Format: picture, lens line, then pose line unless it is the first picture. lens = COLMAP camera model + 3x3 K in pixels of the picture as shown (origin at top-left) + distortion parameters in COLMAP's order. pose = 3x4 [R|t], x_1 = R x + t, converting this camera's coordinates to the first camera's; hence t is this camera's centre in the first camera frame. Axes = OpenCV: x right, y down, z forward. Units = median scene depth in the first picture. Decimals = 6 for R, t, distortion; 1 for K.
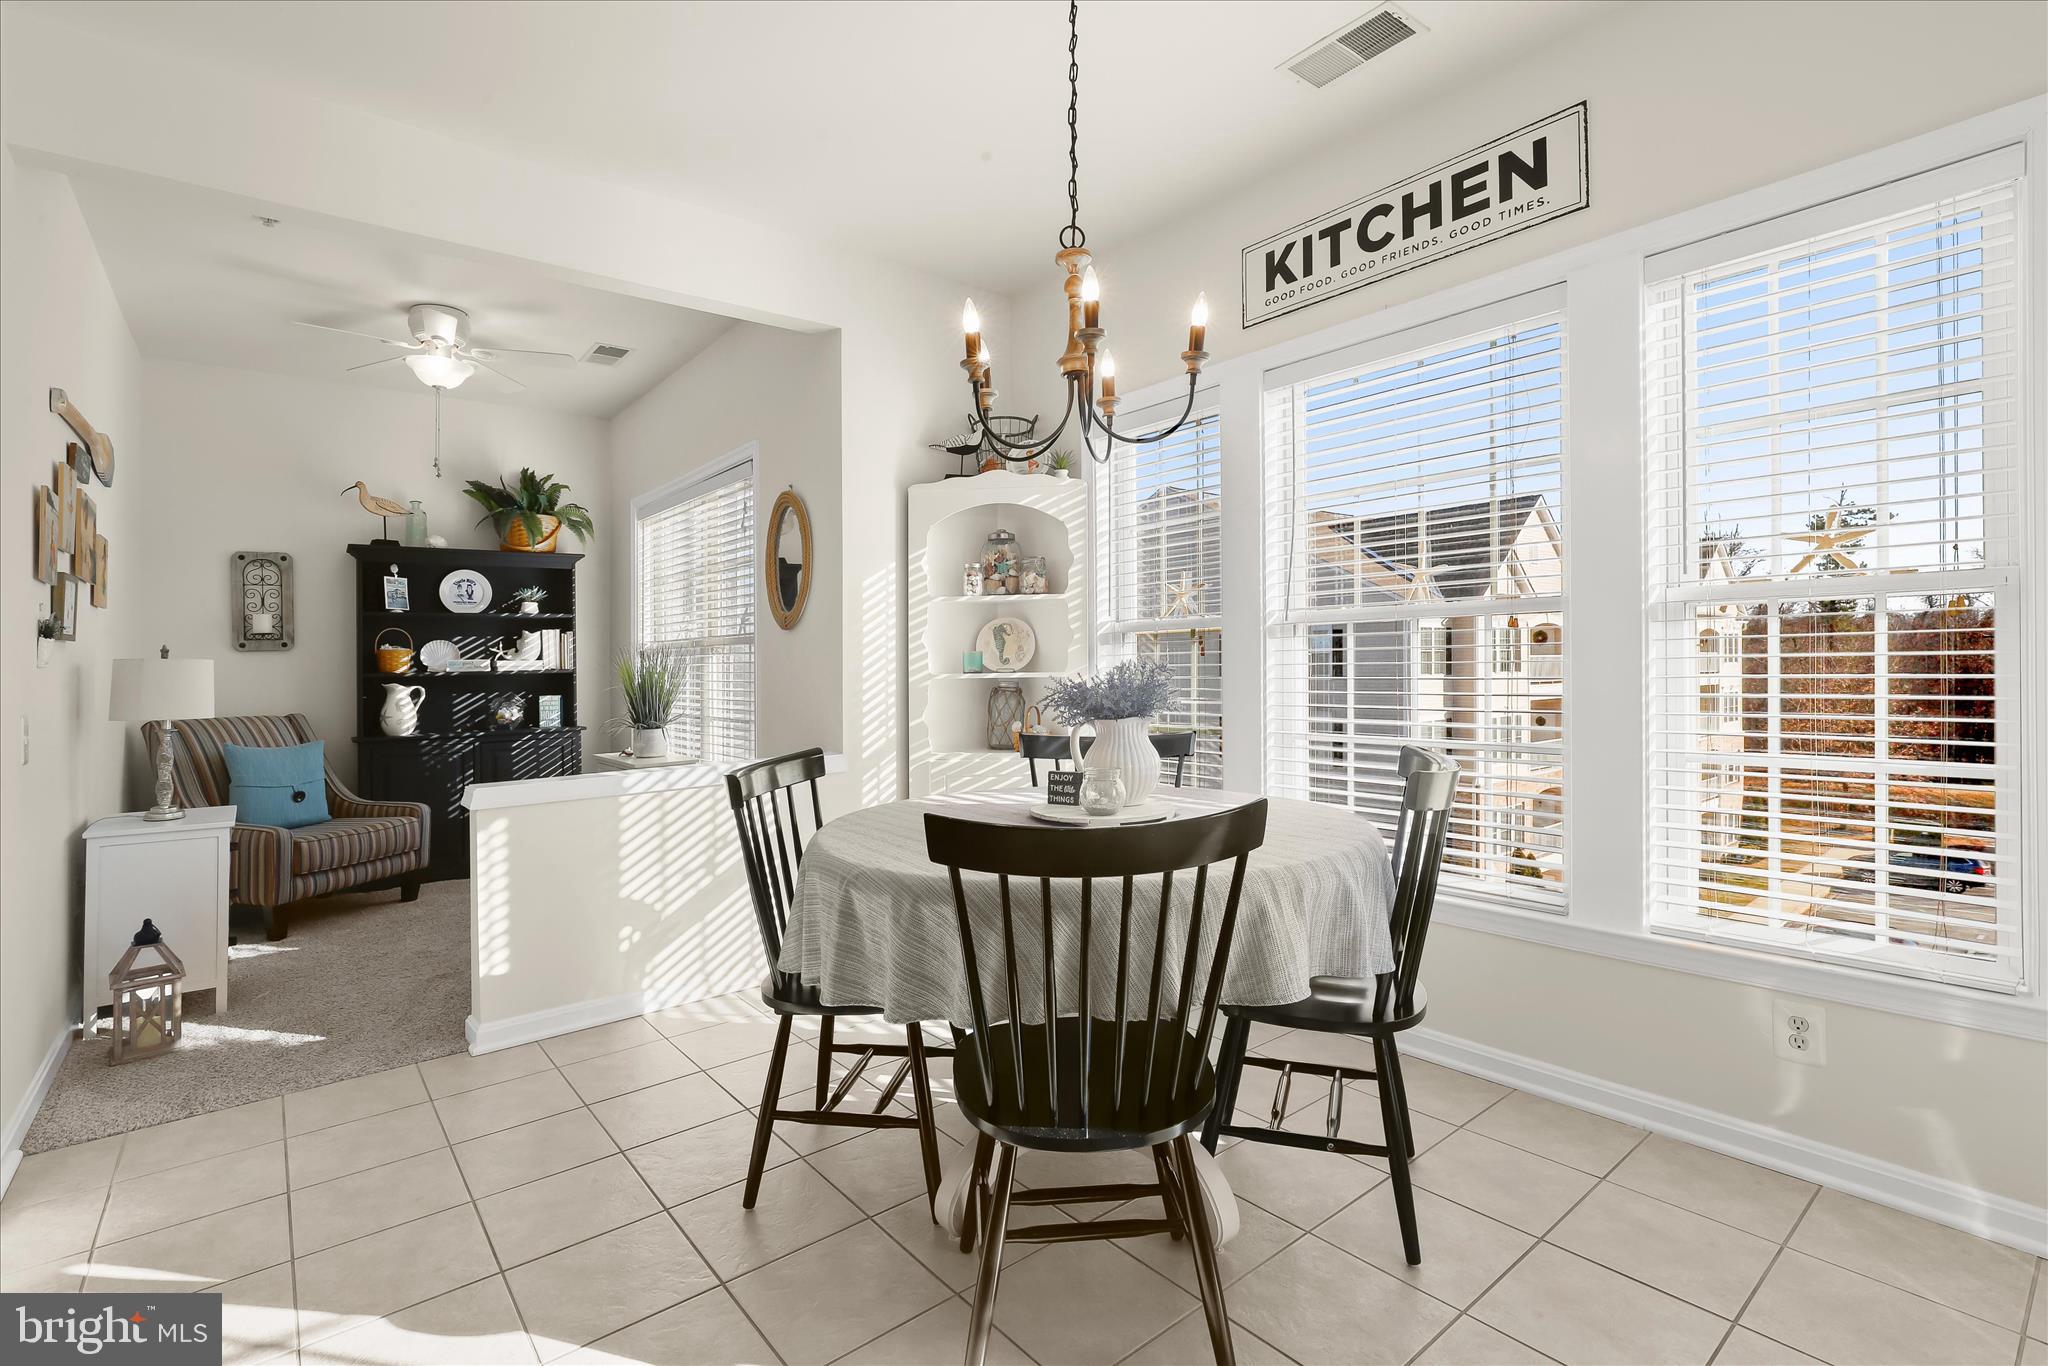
lens RADIAL K [[947.8, 0, 1020.5], [0, 947.8, 632.5], [0, 0, 1]] dist [-0.005925, -0.001697]
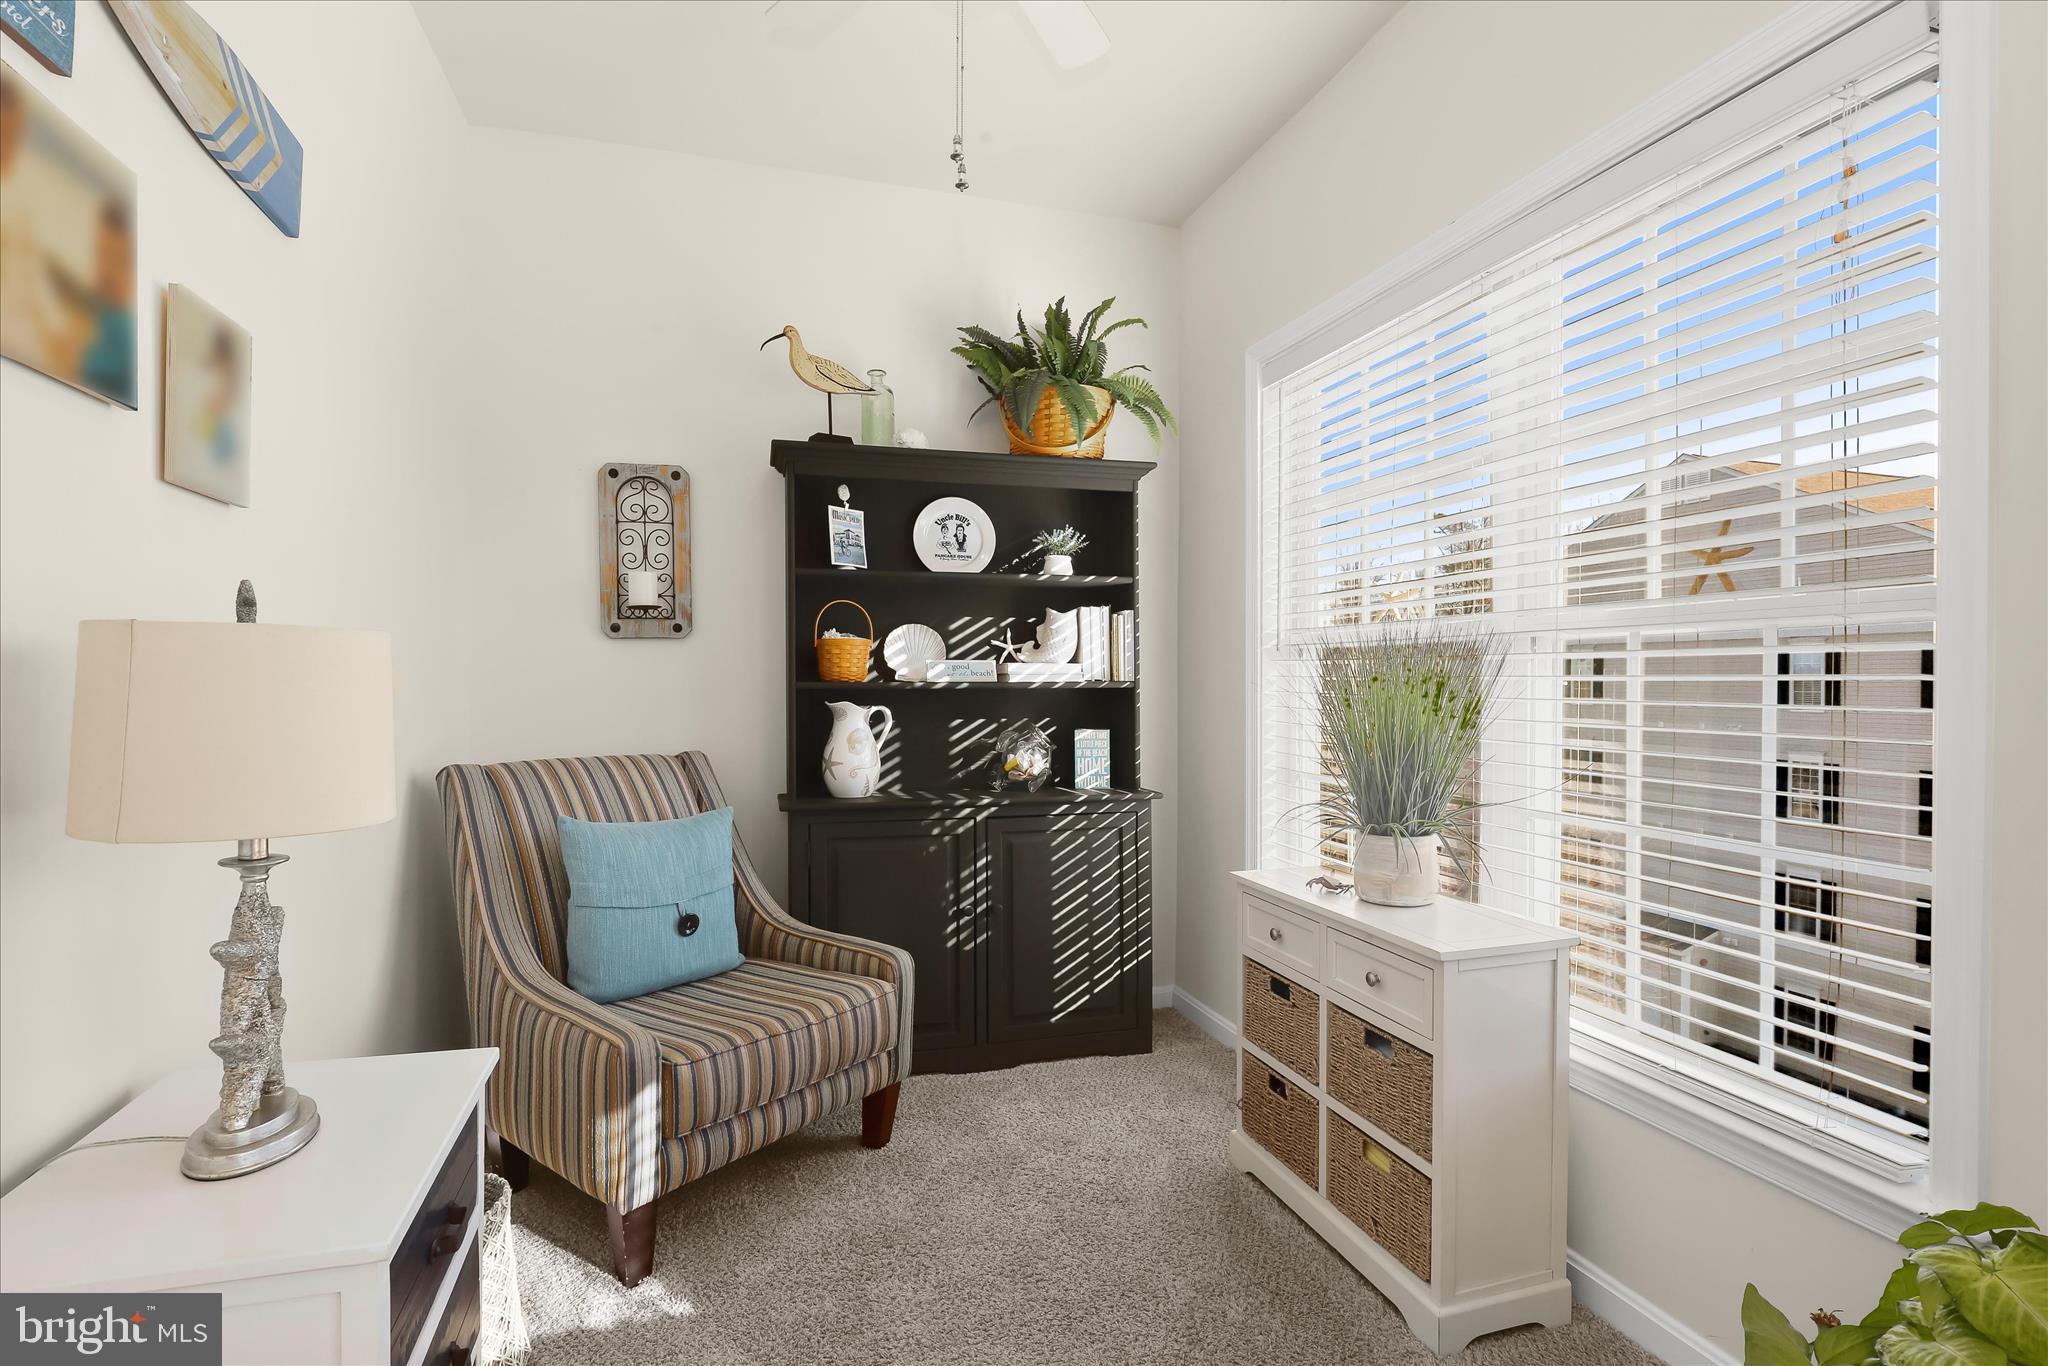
lens RADIAL K [[947.8, 0, 1025.3], [0, 947.8, 685.6], [0, 0, 1]] dist [-0.005925, -0.001697]
pose [[0.932005, 0.024064, -0.361645, -0.348556], [-0.008502, 0.998970, 0.044562, 0.018686], [0.362345, -0.038458, 0.931250, 0.500508]]
